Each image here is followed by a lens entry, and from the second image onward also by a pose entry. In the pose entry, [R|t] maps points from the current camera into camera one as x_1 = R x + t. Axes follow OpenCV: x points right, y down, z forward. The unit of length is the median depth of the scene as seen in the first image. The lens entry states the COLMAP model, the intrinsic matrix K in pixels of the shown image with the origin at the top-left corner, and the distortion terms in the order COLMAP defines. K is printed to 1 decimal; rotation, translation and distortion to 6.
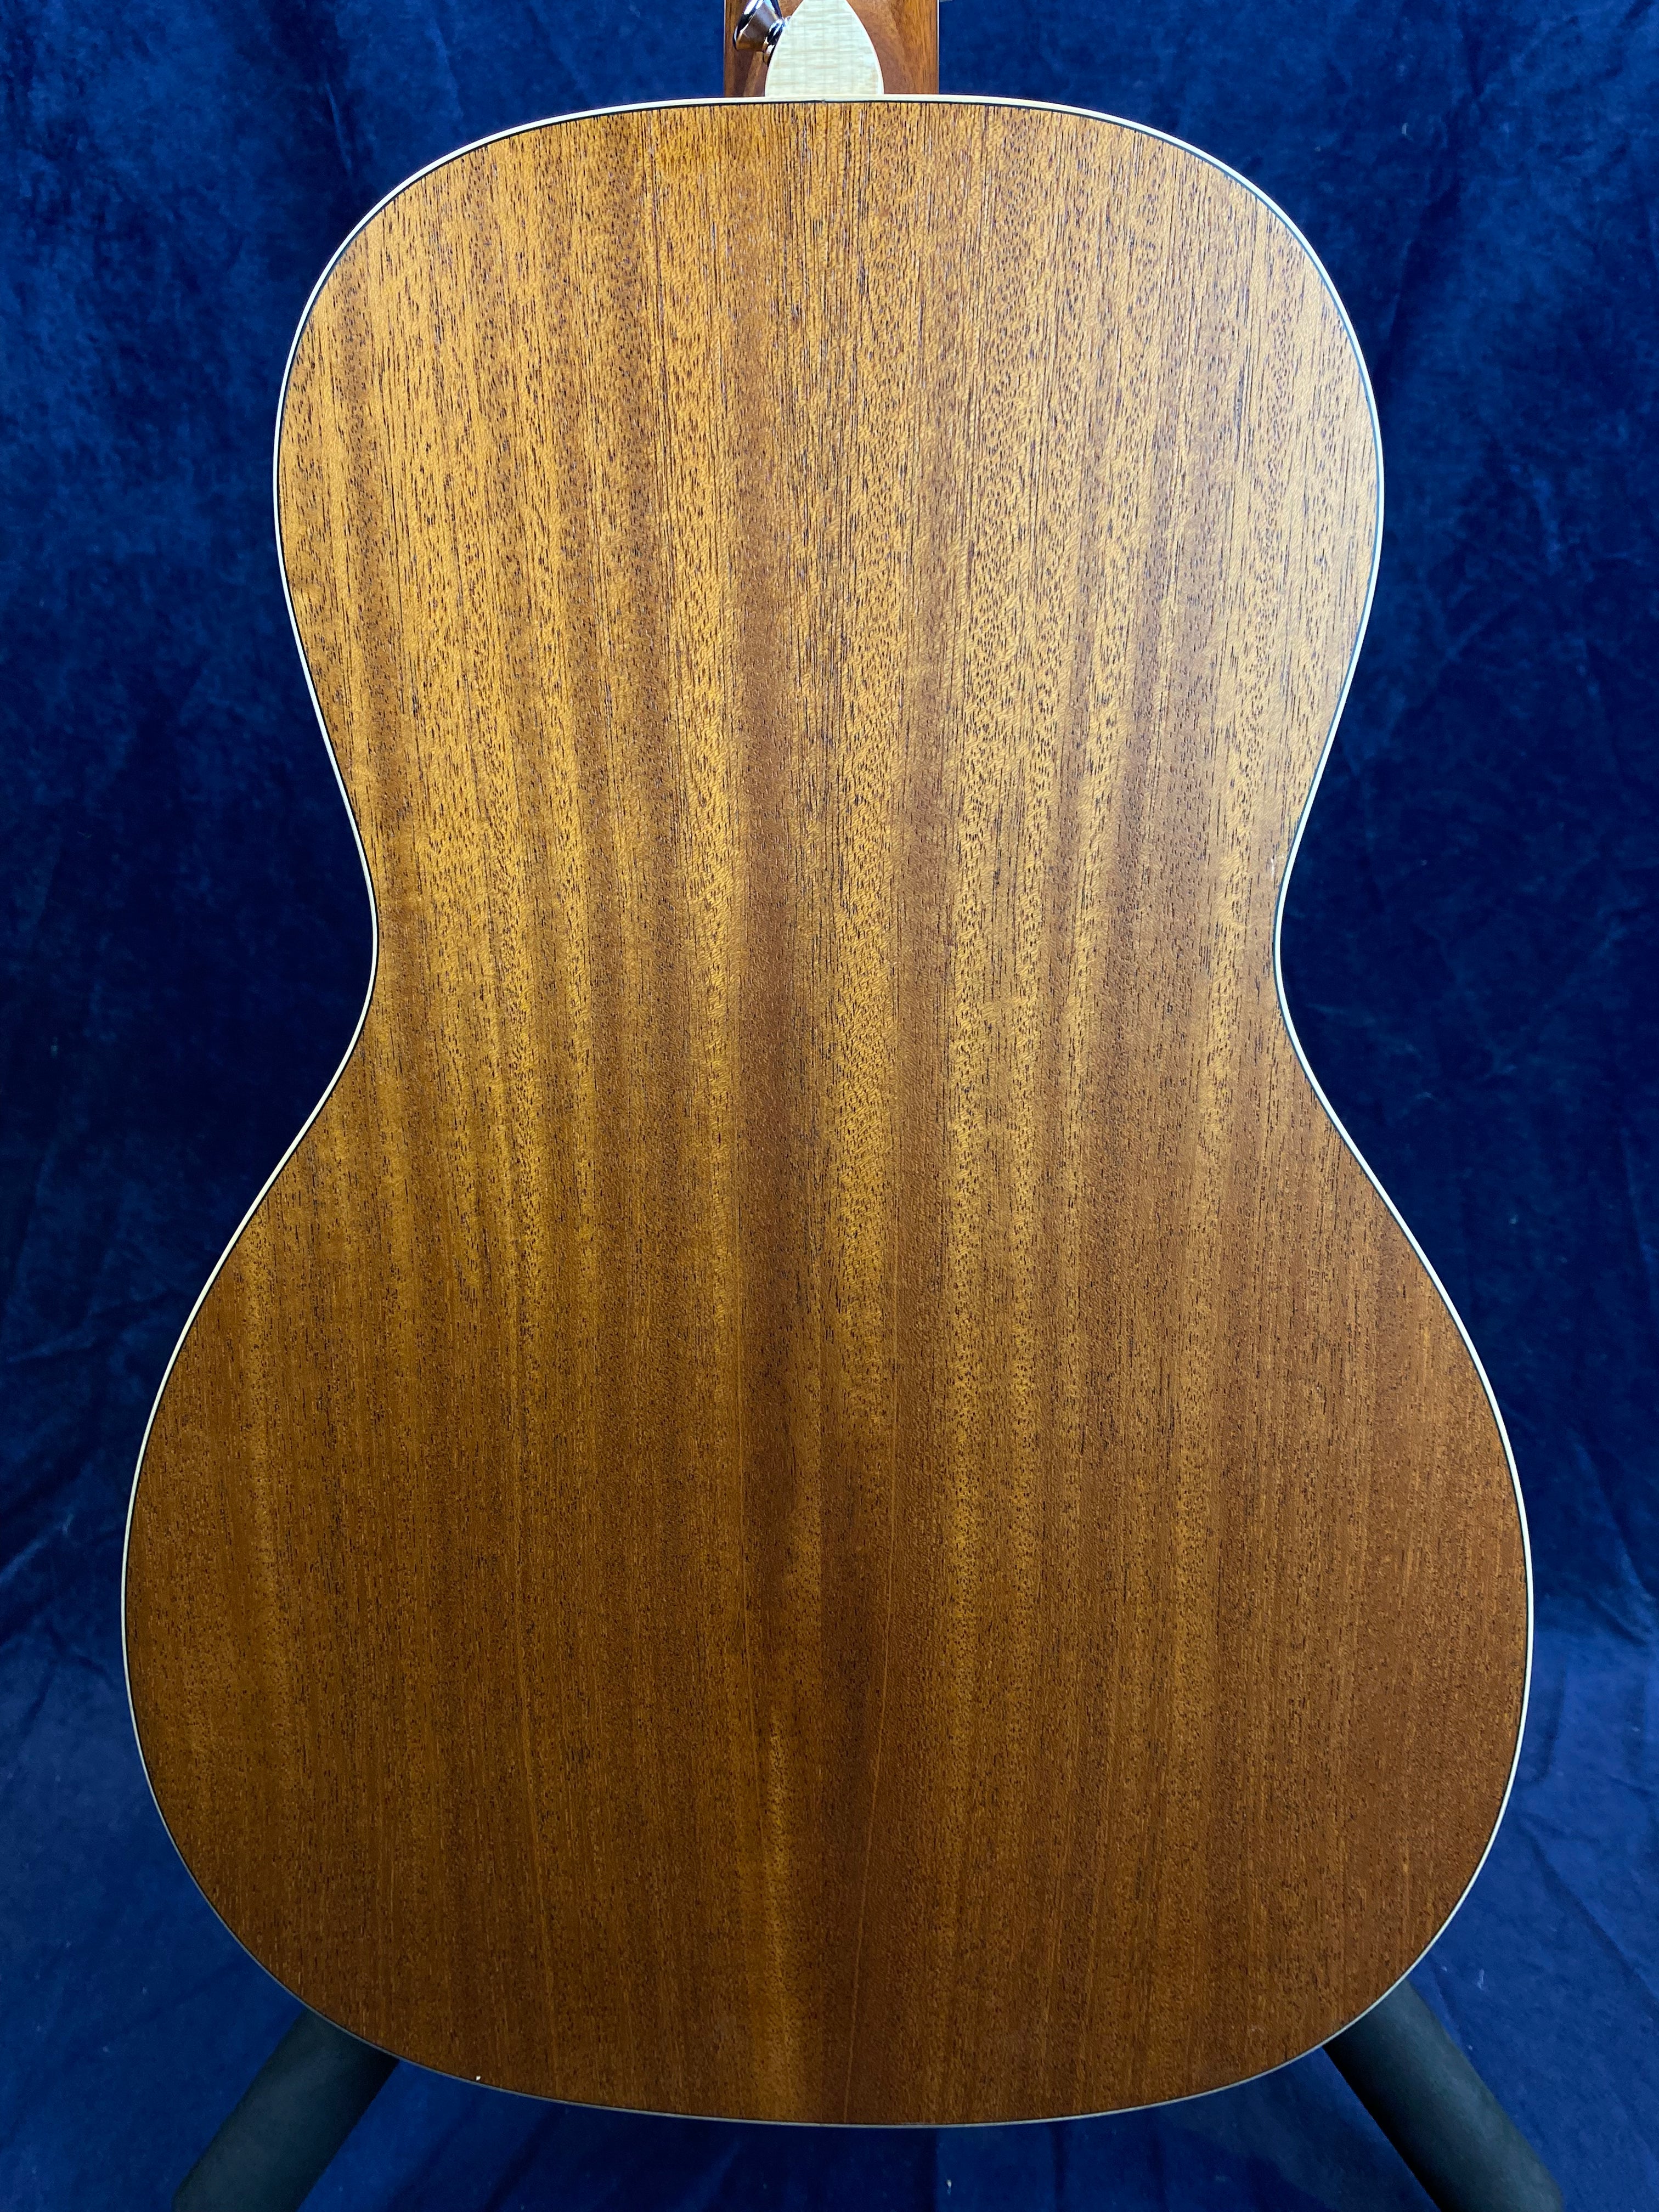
lens RADIAL K [[1690.9, 0, 808.6], [0, 1690.9, 1091.1], [0, 0, 1]] dist [0.022584, -0.025513]
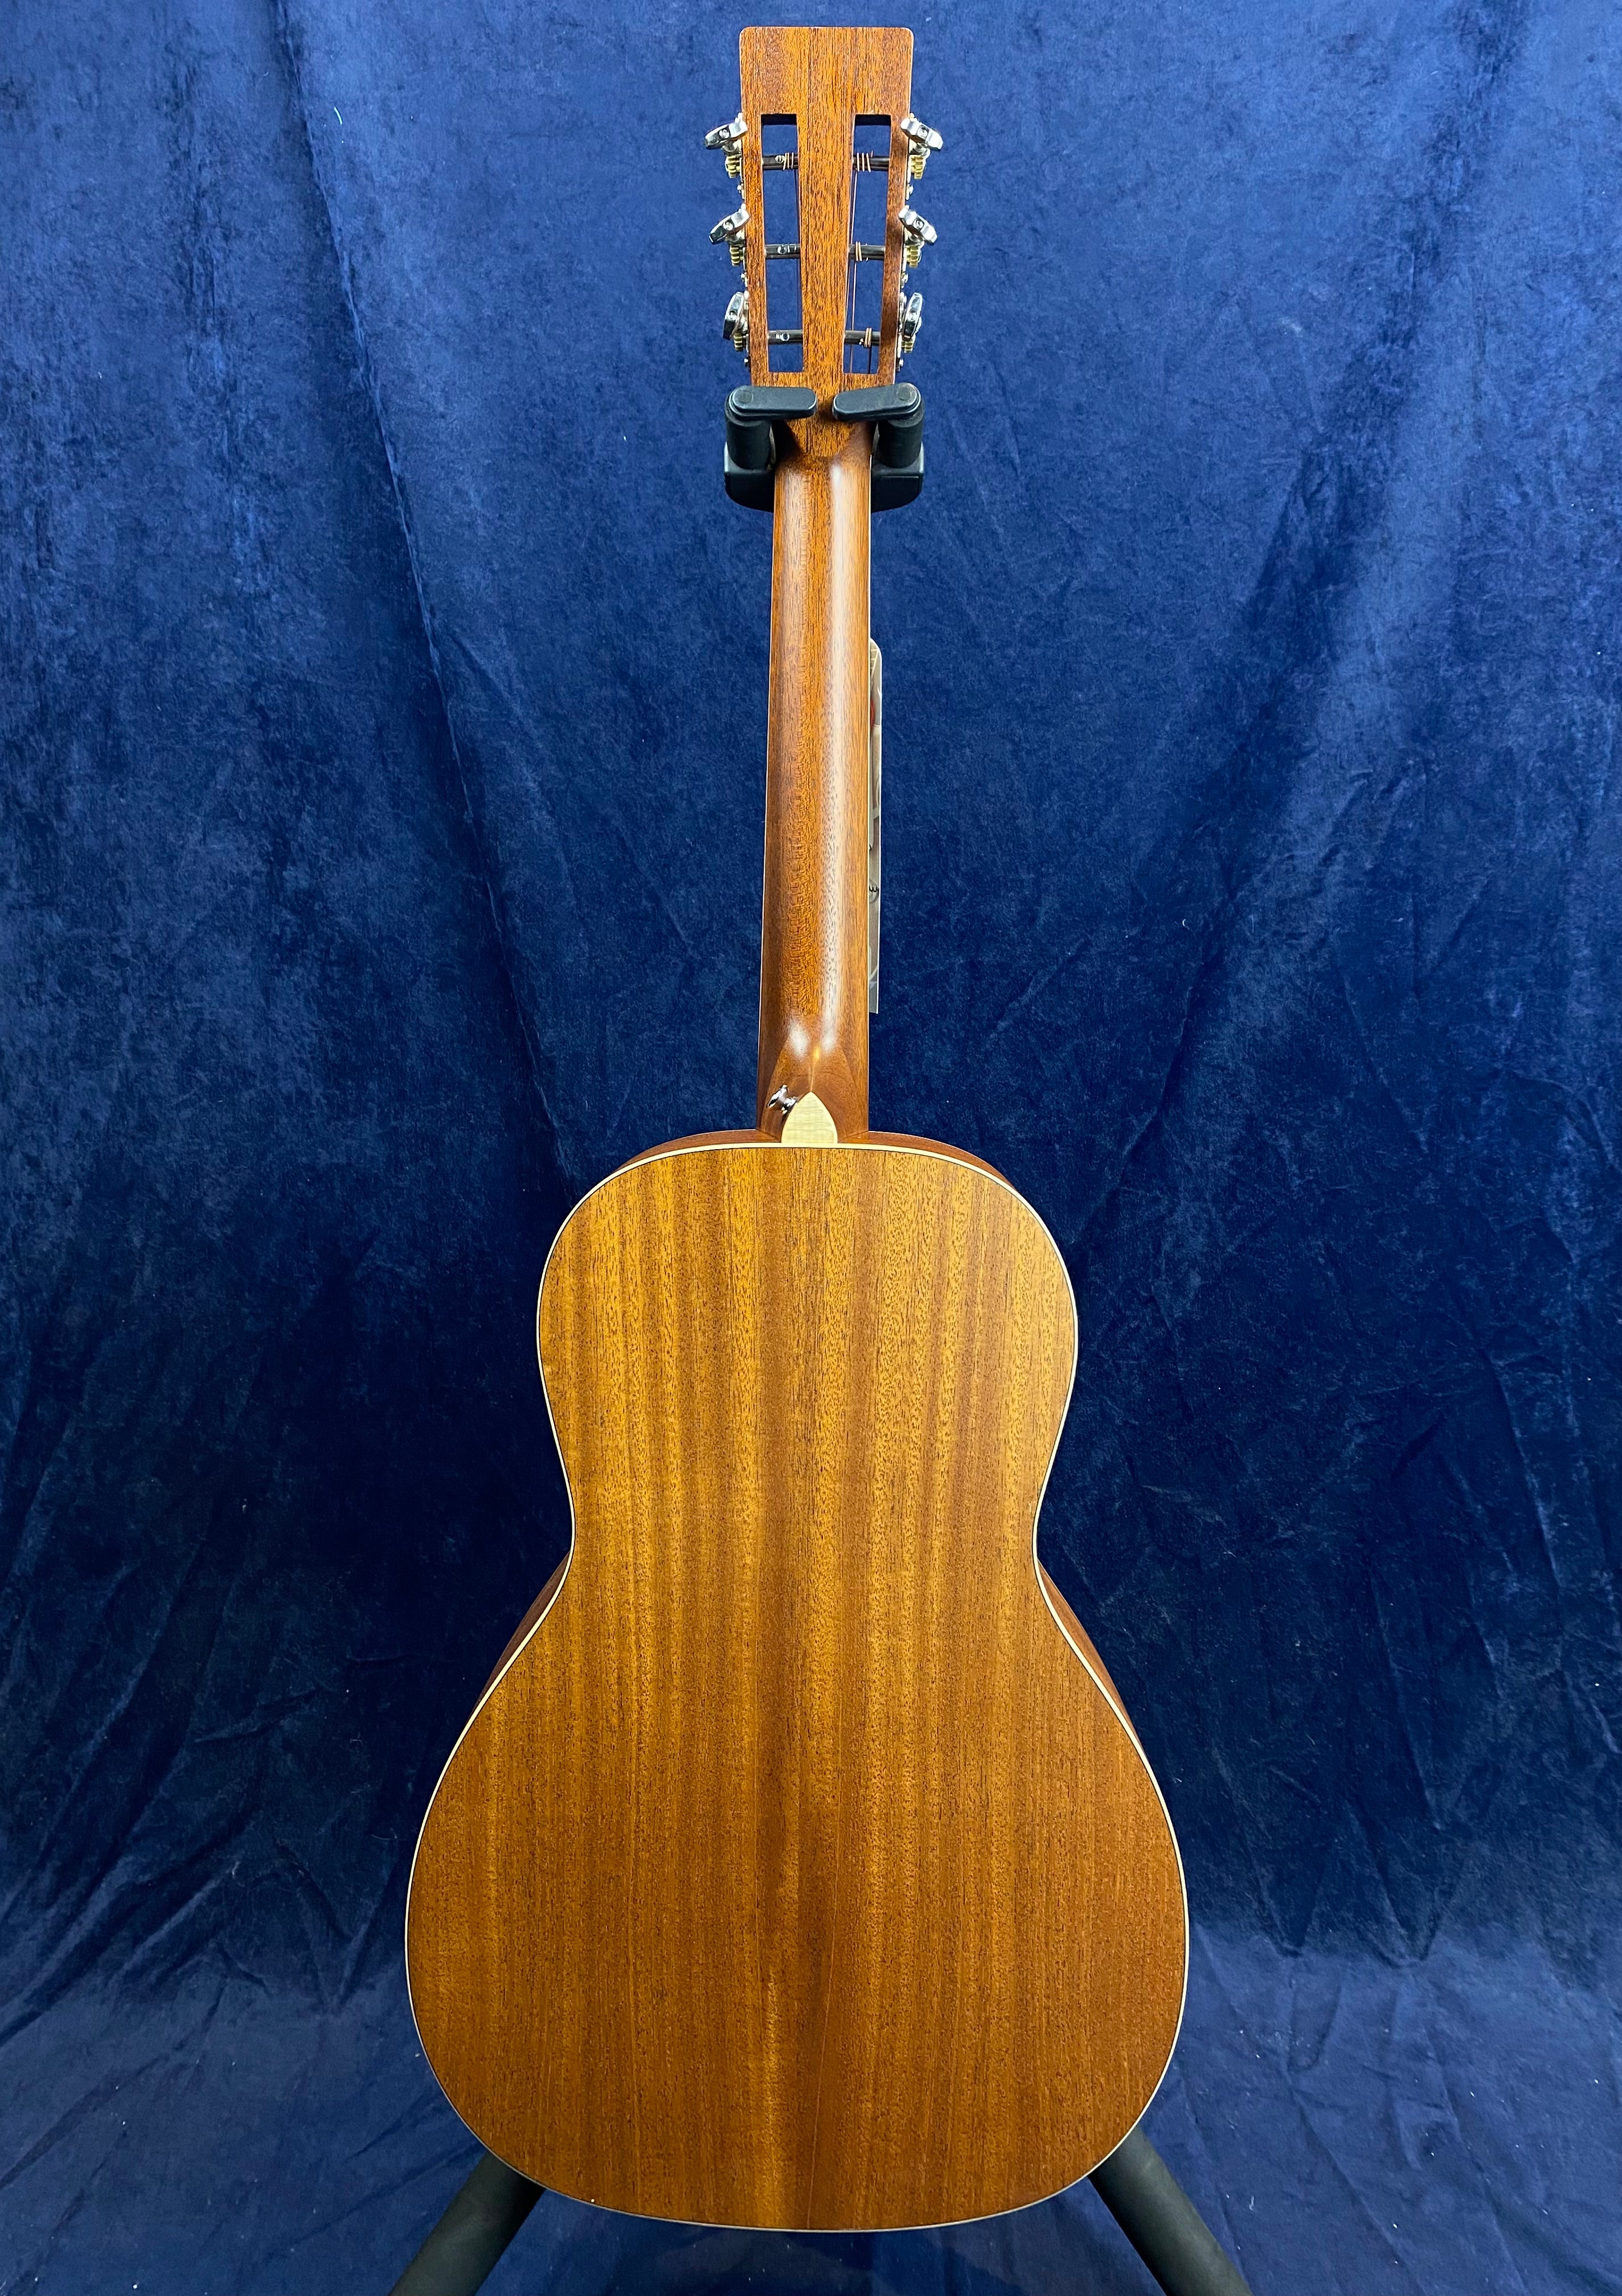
lens RADIAL K [[1756.5, 0, 820.5], [0, 1756.5, 1142.9], [0, 0, 1]] dist [0.029197, -0.038080]
pose [[0.999726, 0.013493, 0.019127, -0.008707], [-0.010412, 0.988186, -0.152902, -0.119542], [-0.020964, 0.152661, 0.988056, -0.550568]]
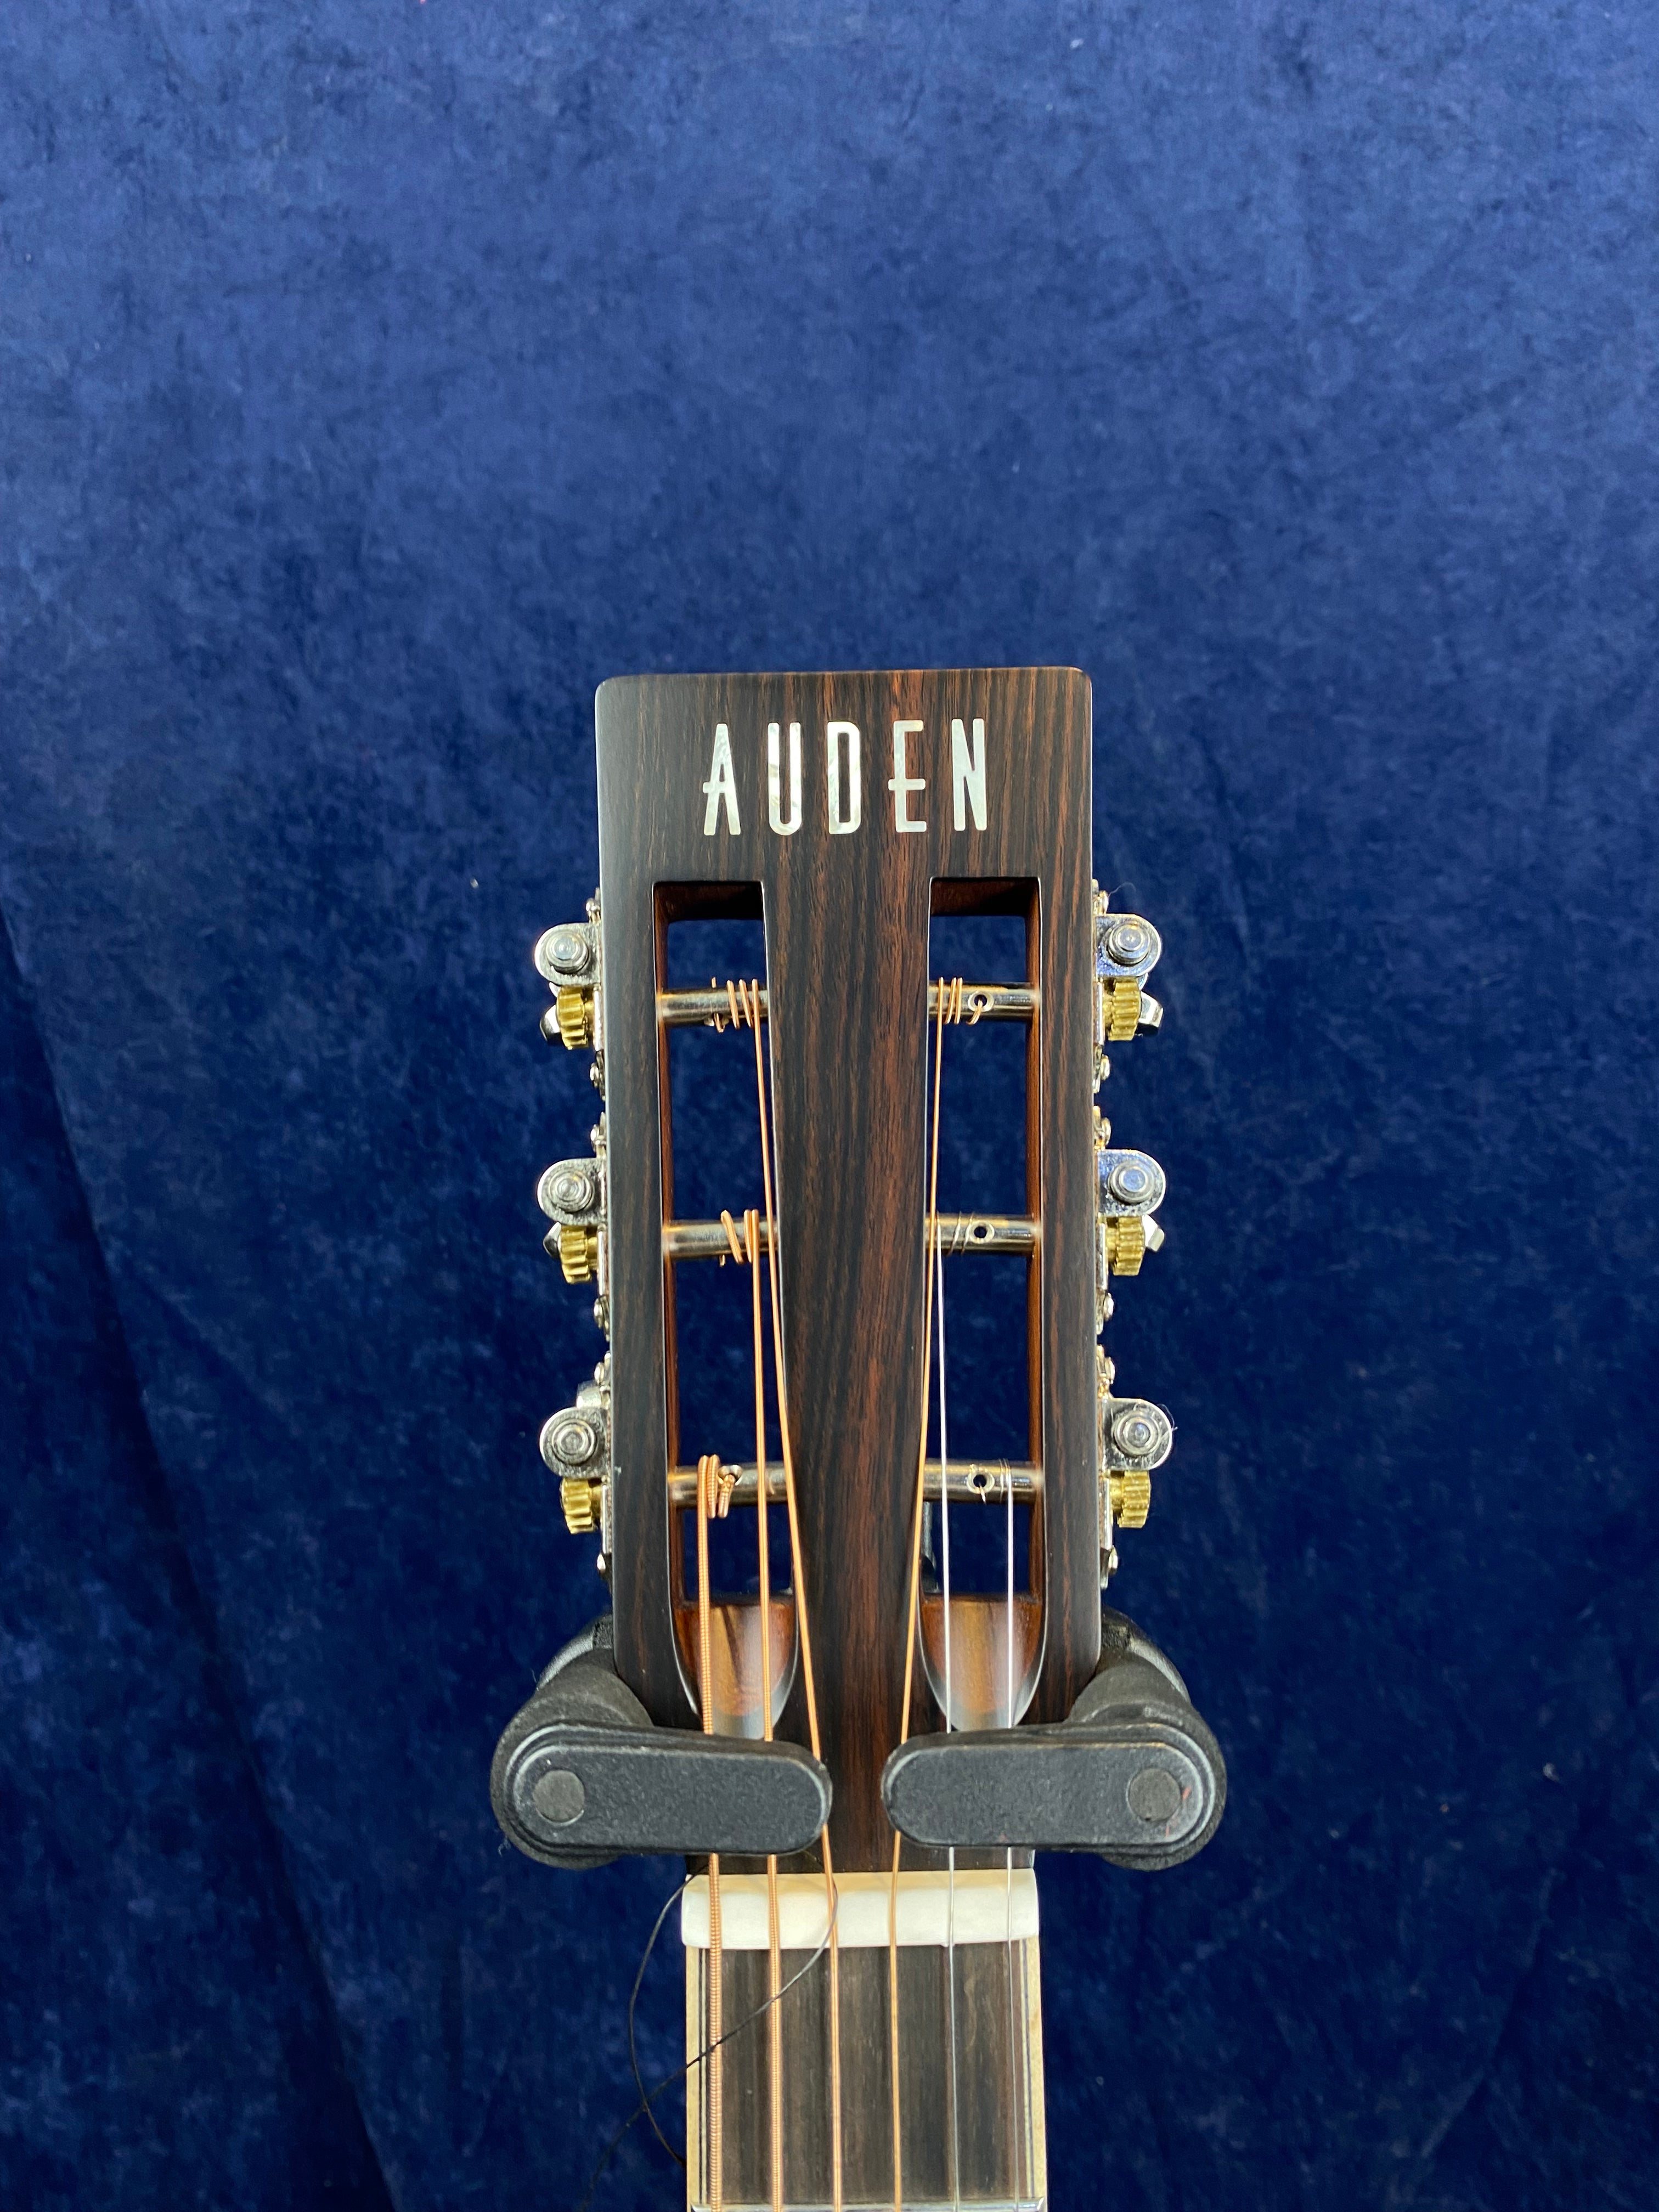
lens RADIAL K [[1690.9, 0, 828.0], [0, 1690.9, 1085.5], [0, 0, 1]] dist [0.022584, -0.025513]
pose [[0.999964, 0.005609, 0.006396, -0.004020], [-0.004911, 0.994539, -0.104253, -0.809933], [-0.006945, 0.104217, 0.994530, 0.152800]]
